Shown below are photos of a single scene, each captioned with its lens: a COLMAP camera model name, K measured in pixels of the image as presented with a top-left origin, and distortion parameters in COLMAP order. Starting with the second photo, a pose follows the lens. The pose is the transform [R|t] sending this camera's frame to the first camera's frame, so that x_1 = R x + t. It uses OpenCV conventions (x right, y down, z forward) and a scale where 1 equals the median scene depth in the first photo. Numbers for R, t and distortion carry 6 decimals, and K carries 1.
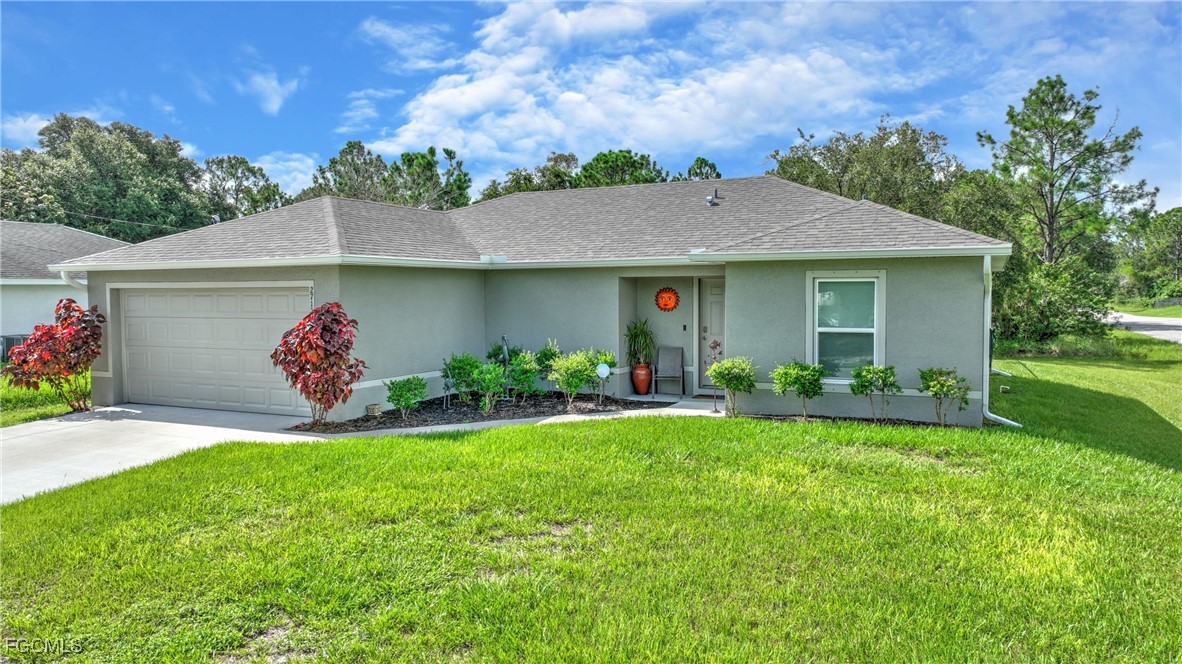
lens RADIAL K [[863.5, 0, 597.4], [0, 863.5, 334.2], [0, 0, 1]] dist [0.011729, -0.004589]
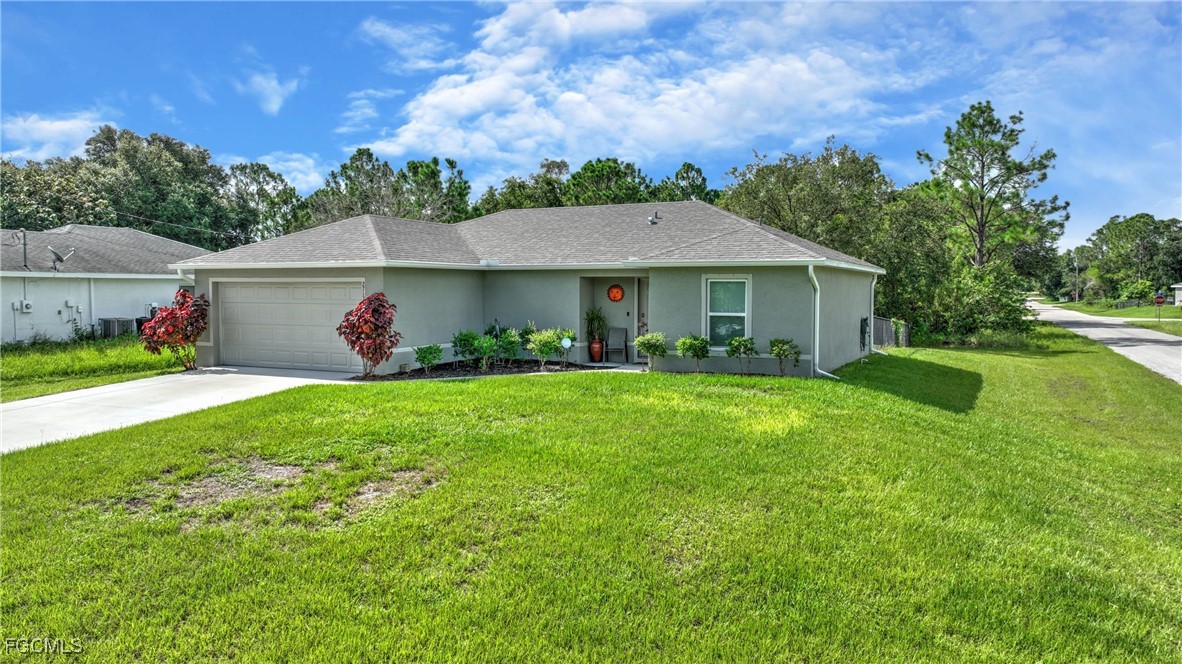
lens RADIAL K [[863.5, 0, 591.5], [0, 863.5, 343.0], [0, 0, 1]] dist [0.011729, -0.004589]
pose [[0.999977, 0.003169, -0.005935, 0.053114], [-0.003110, 0.999946, 0.009880, 0.026978], [0.005966, -0.009862, 0.999934, -0.389514]]
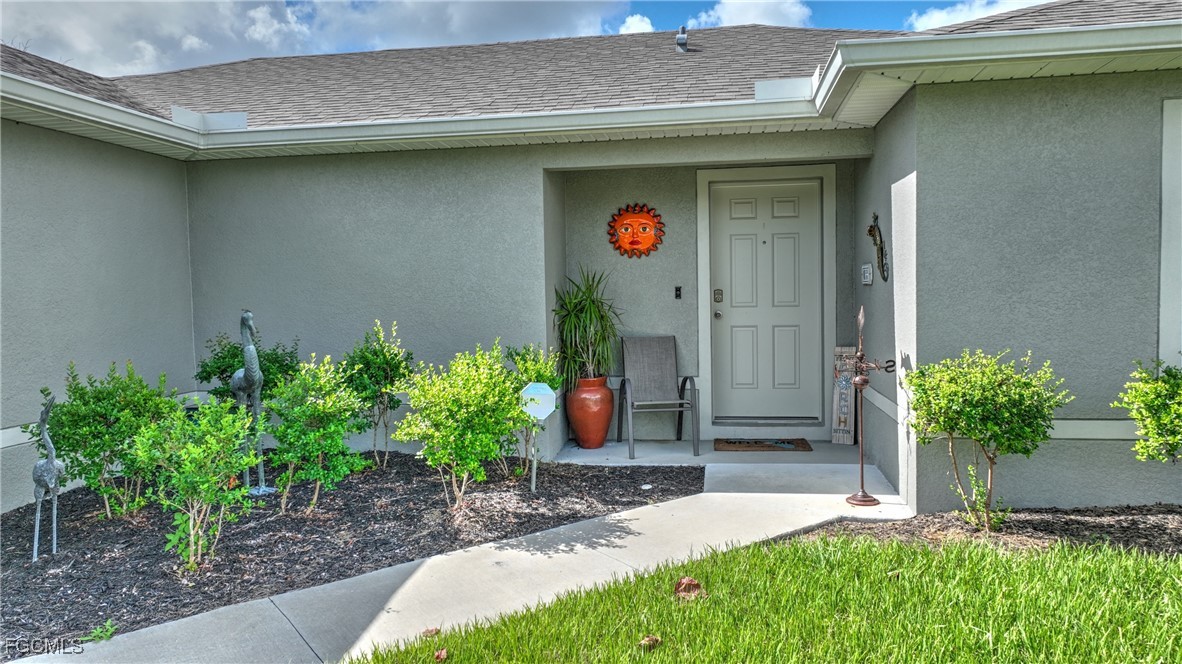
lens RADIAL K [[863.5, 0, 600.7], [0, 863.5, 332.1], [0, 0, 1]] dist [0.011729, -0.004589]
pose [[0.958637, -0.028019, 0.283250, -0.067772], [0.028704, 0.999586, 0.001732, 0.011673], [-0.283181, 0.006470, 0.959045, 0.603707]]
